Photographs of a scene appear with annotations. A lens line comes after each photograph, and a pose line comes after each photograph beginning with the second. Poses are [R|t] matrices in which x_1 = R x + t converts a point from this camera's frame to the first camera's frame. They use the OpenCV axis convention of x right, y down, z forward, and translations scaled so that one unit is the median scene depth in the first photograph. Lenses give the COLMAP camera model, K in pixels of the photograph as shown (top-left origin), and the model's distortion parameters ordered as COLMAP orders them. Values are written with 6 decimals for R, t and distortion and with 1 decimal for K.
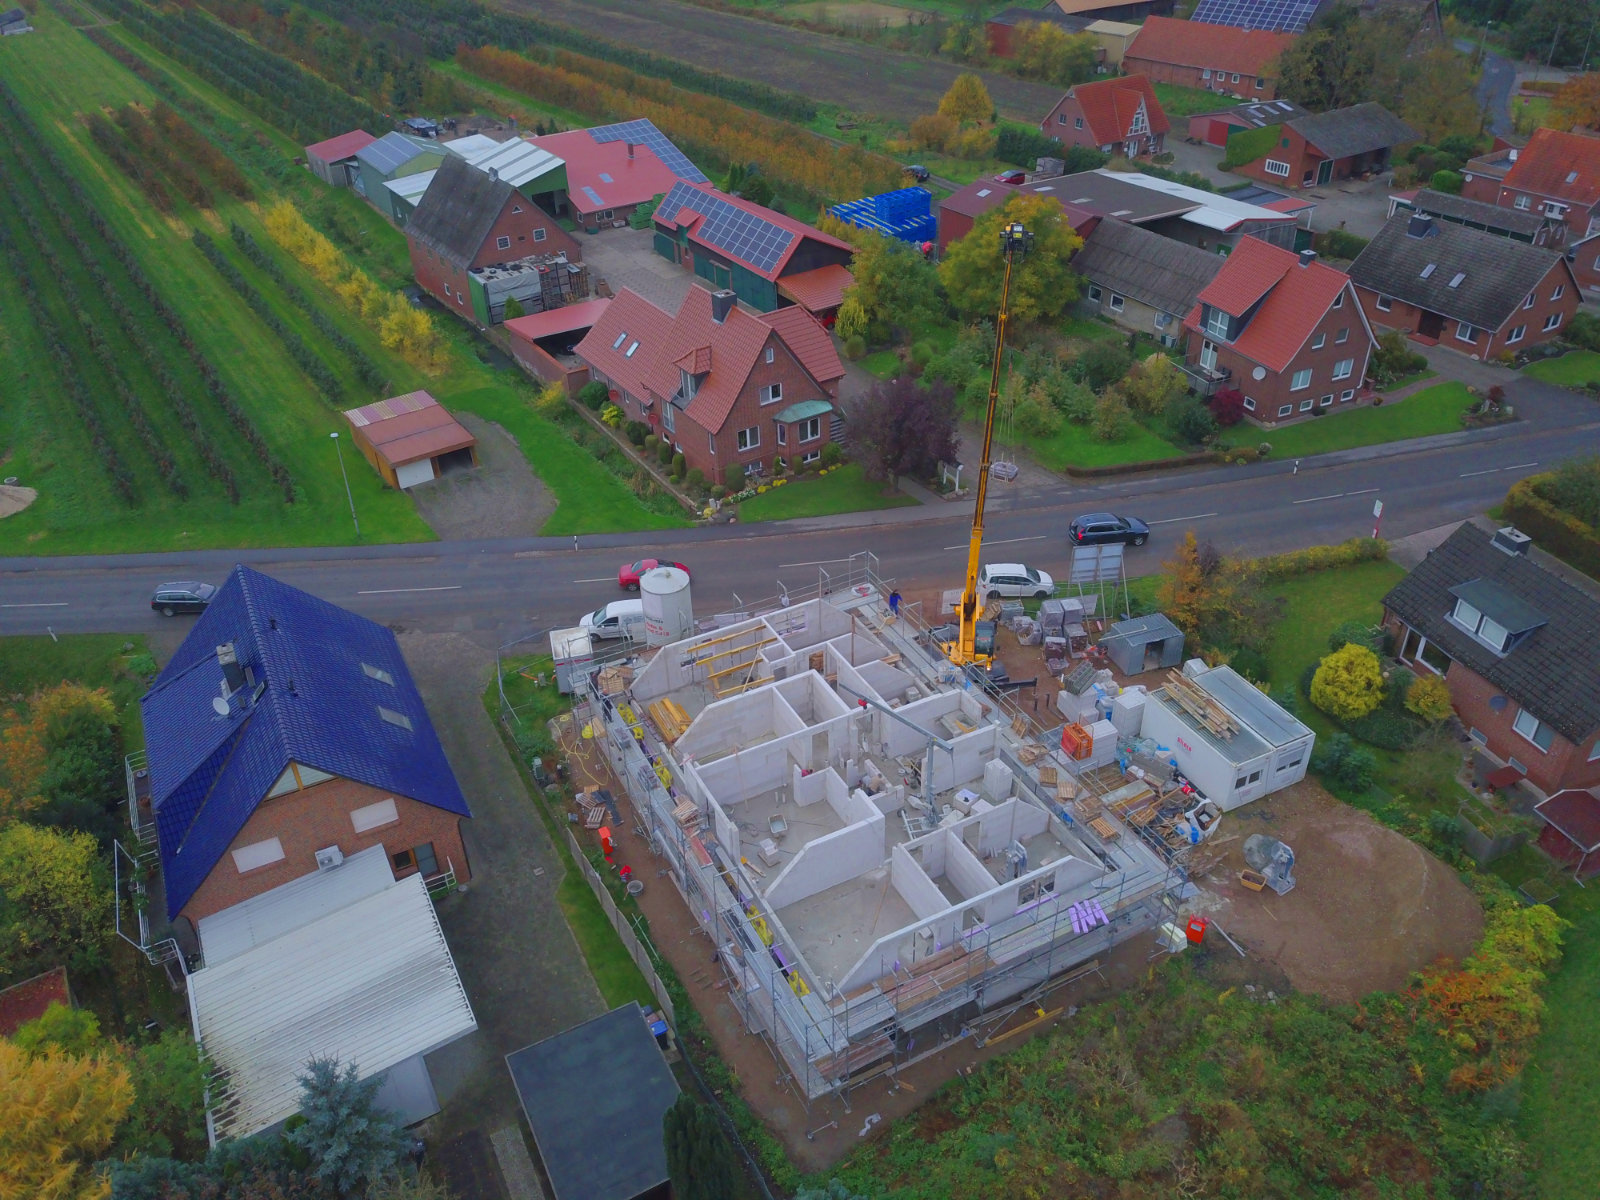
lens RADIAL K [[1191.4, 0, 800.0], [0, 1191.4, 600.0], [0, 0, 1]] dist [0.086681, -0.169814]
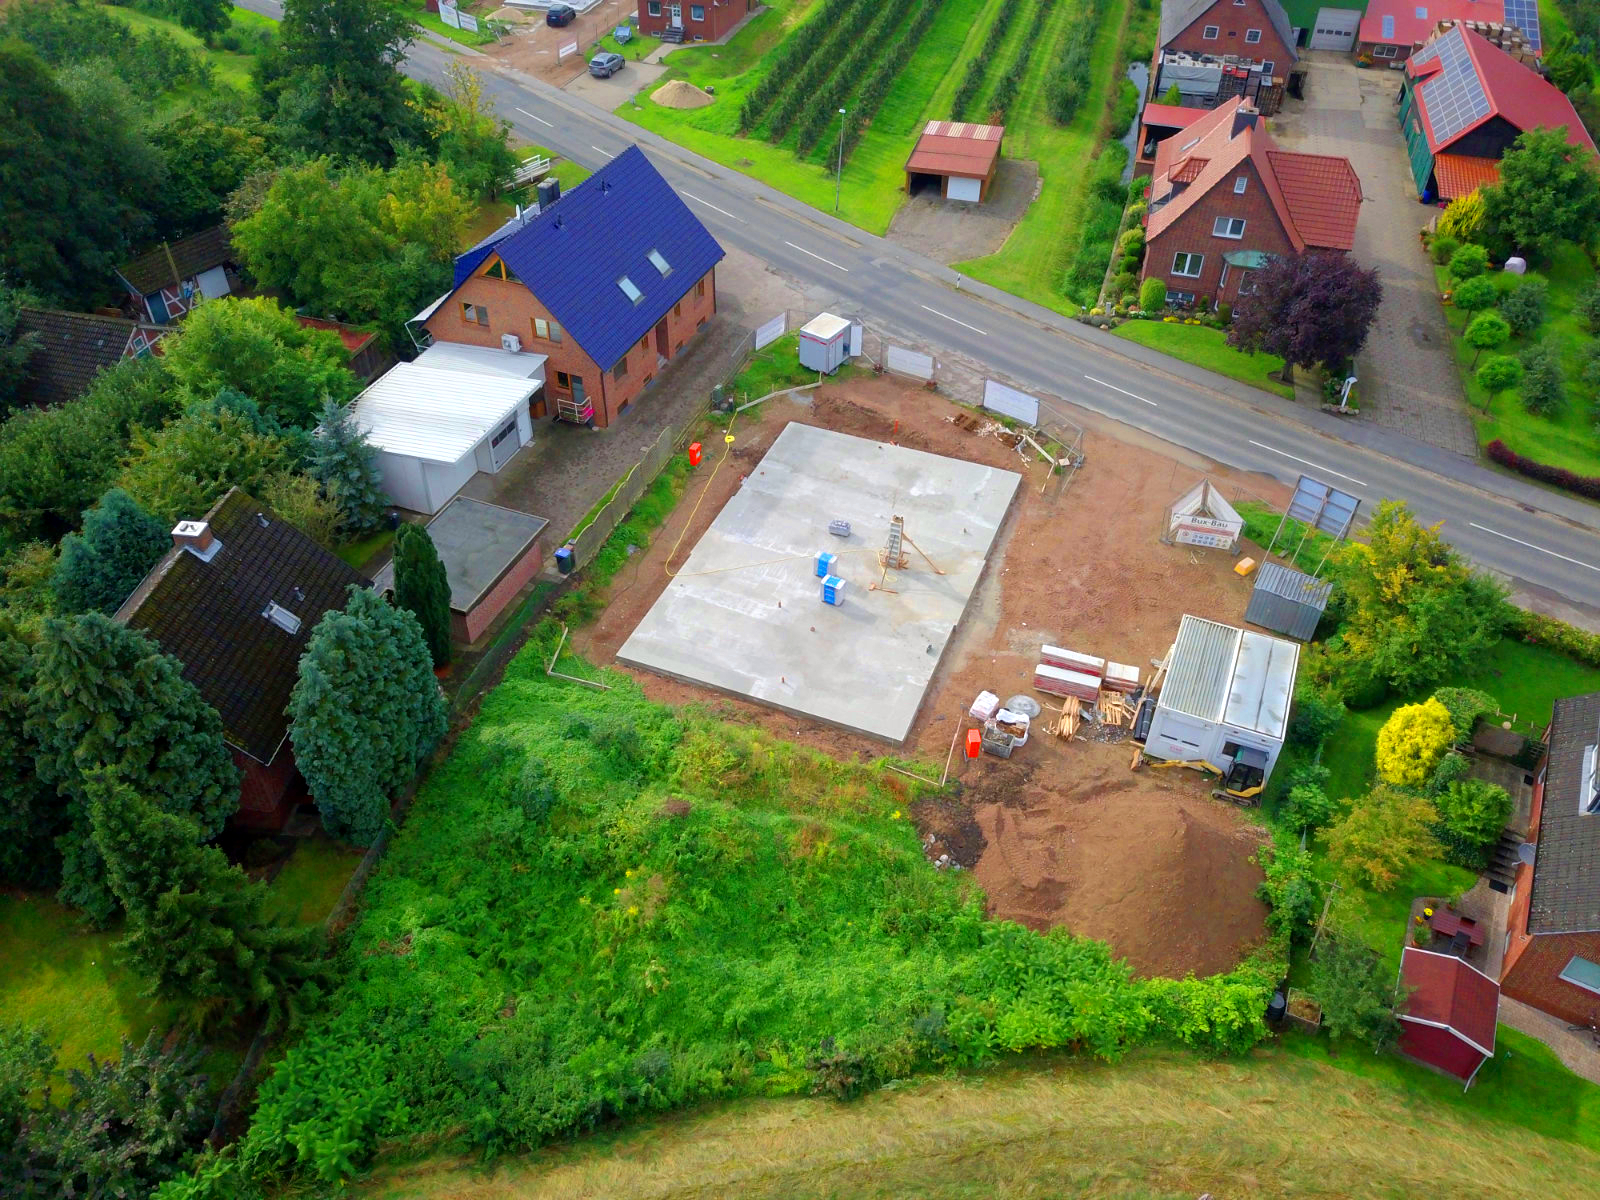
lens RADIAL K [[1205.3, 0, 806.2], [0, 1205.3, 597.9], [0, 0, 1]] dist [0.007611, -0.005953]
pose [[0.655921, 0.521776, -0.545452, 0.414493], [-0.452297, 0.850206, 0.269402, -0.033113], [0.604314, 0.069999, 0.793666, 0.086191]]
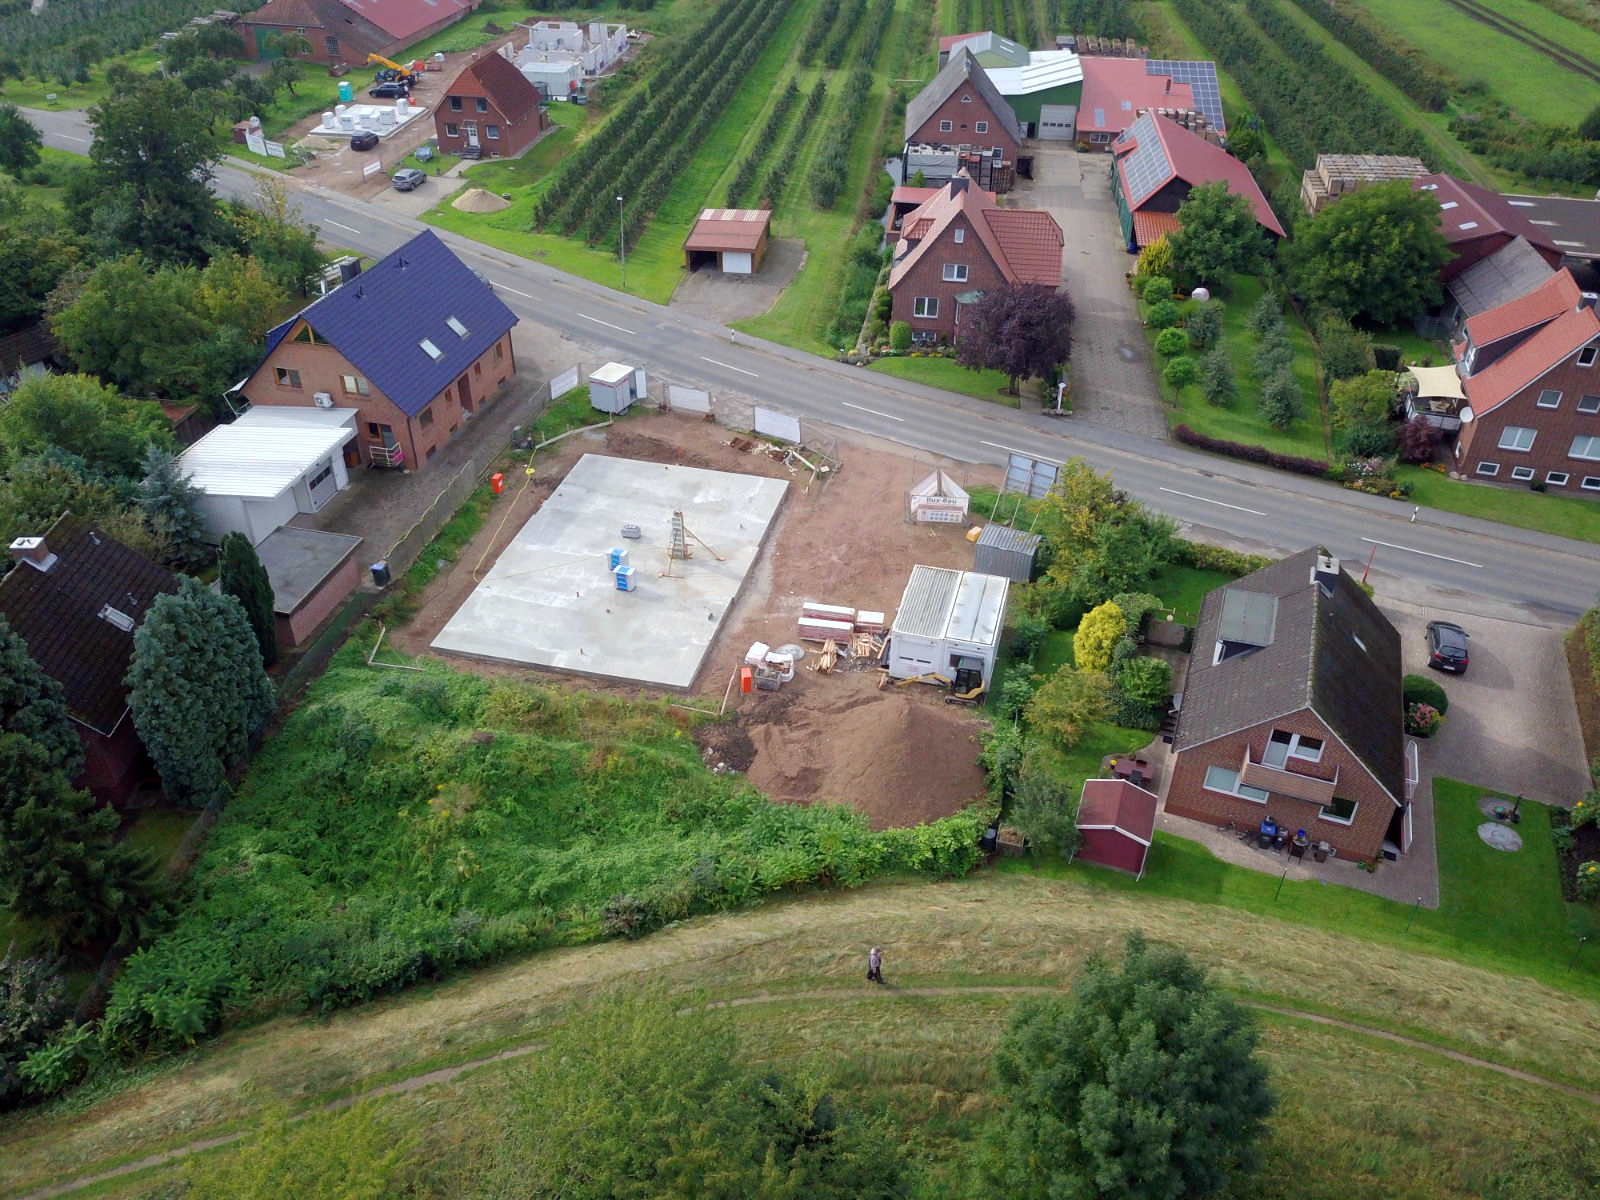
lens RADIAL K [[1205.3, 0, 806.2], [0, 1205.3, 597.9], [0, 0, 1]] dist [0.007611, -0.005953]
pose [[0.758382, 0.403695, -0.511749, 0.544995], [-0.392154, 0.909718, 0.136485, -0.001669], [0.520645, 0.097177, 0.848225, 0.036144]]
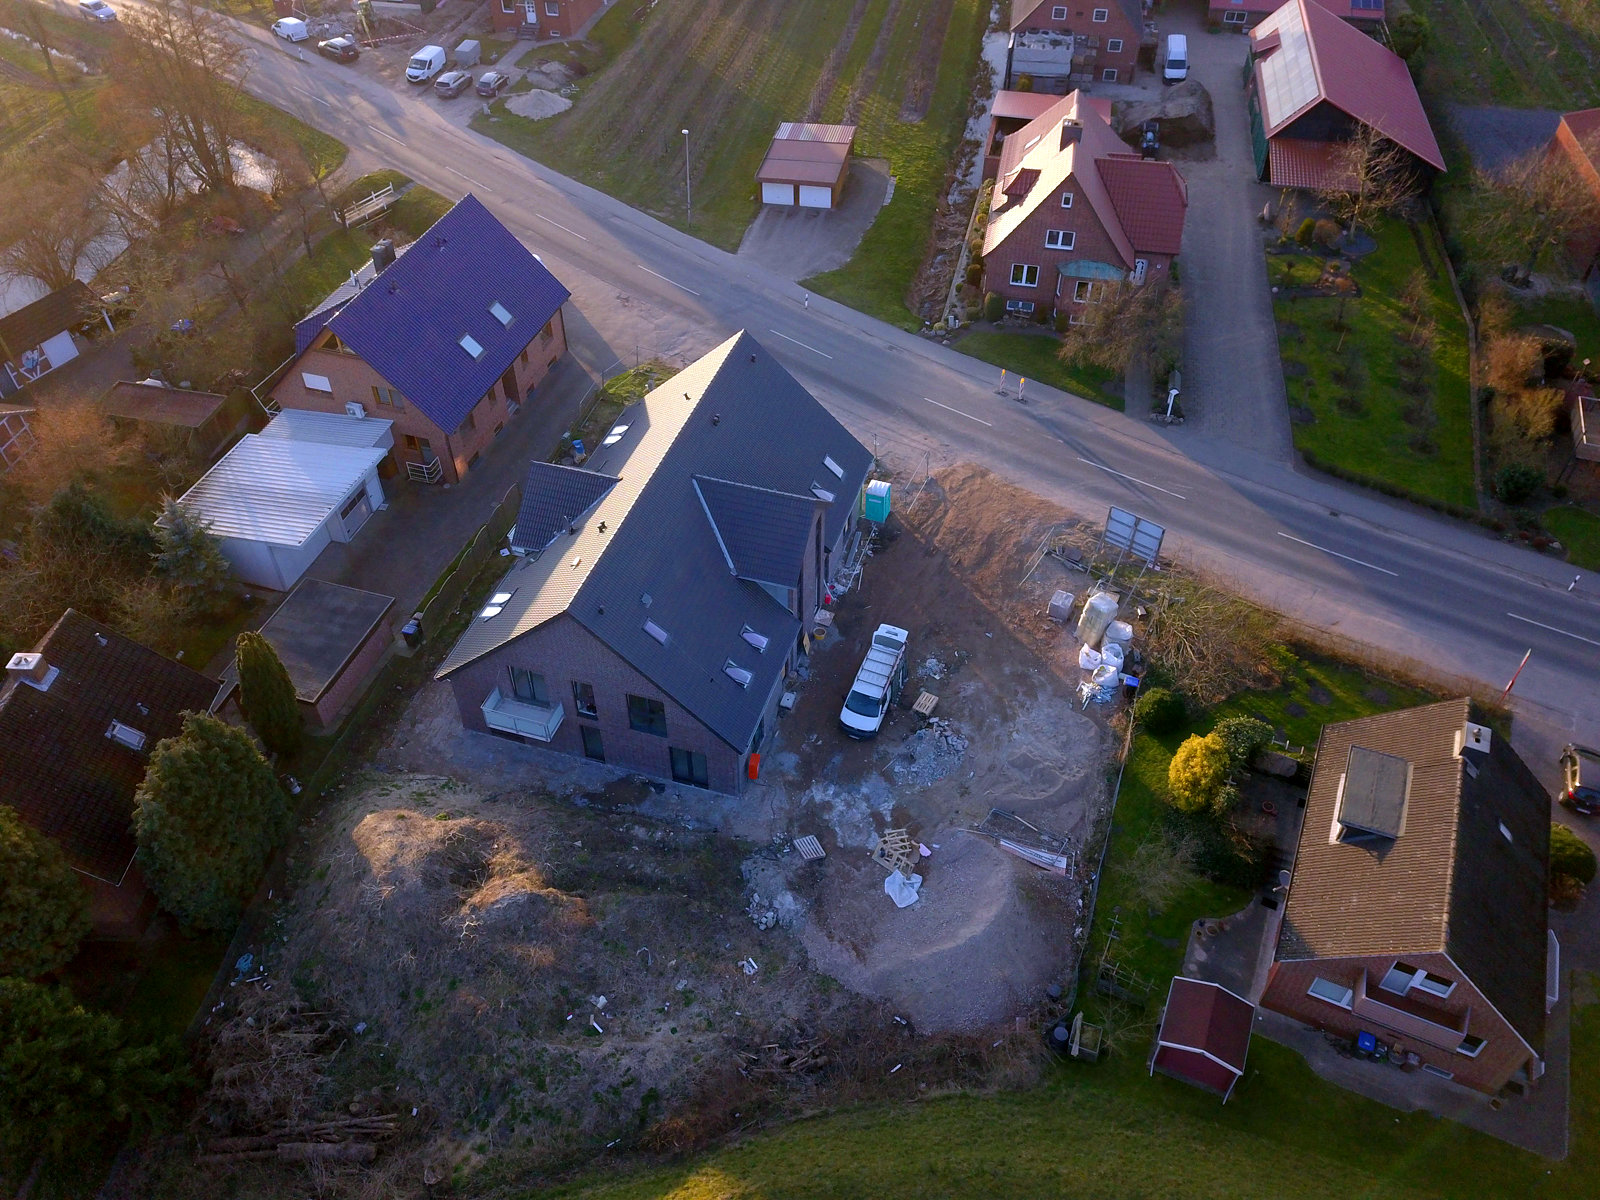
lens RADIAL K [[1205.3, 0, 806.2], [0, 1205.3, 597.9], [0, 0, 1]] dist [0.007611, -0.005953]
pose [[0.711548, 0.507463, -0.485984, 0.439785], [-0.409381, 0.861549, 0.300235, -0.131815], [0.571057, -0.014679, 0.820779, 0.093097]]
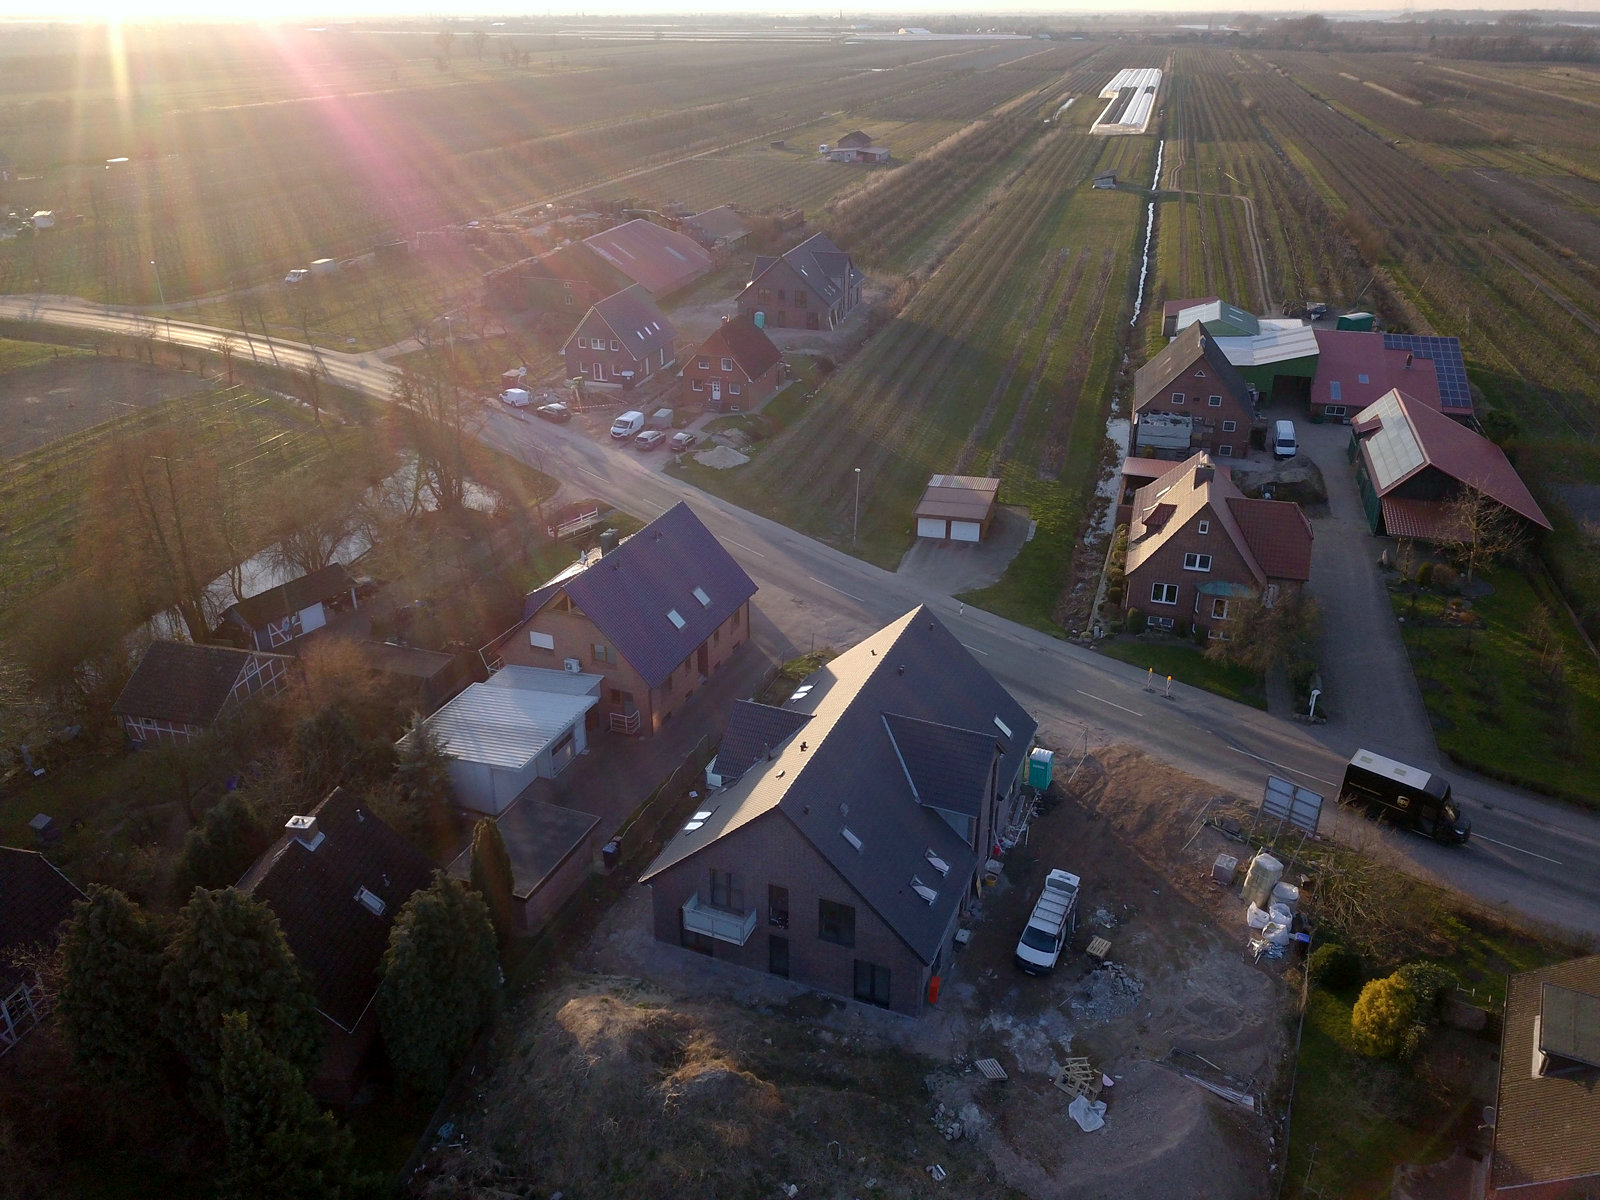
lens RADIAL K [[1205.3, 0, 806.2], [0, 1205.3, 597.9], [0, 0, 1]] dist [0.007611, -0.005953]
pose [[0.644335, 0.353935, -0.677910, 0.481271], [-0.442580, 0.895503, 0.046880, -0.041325], [0.623663, 0.269823, 0.733648, 0.015261]]
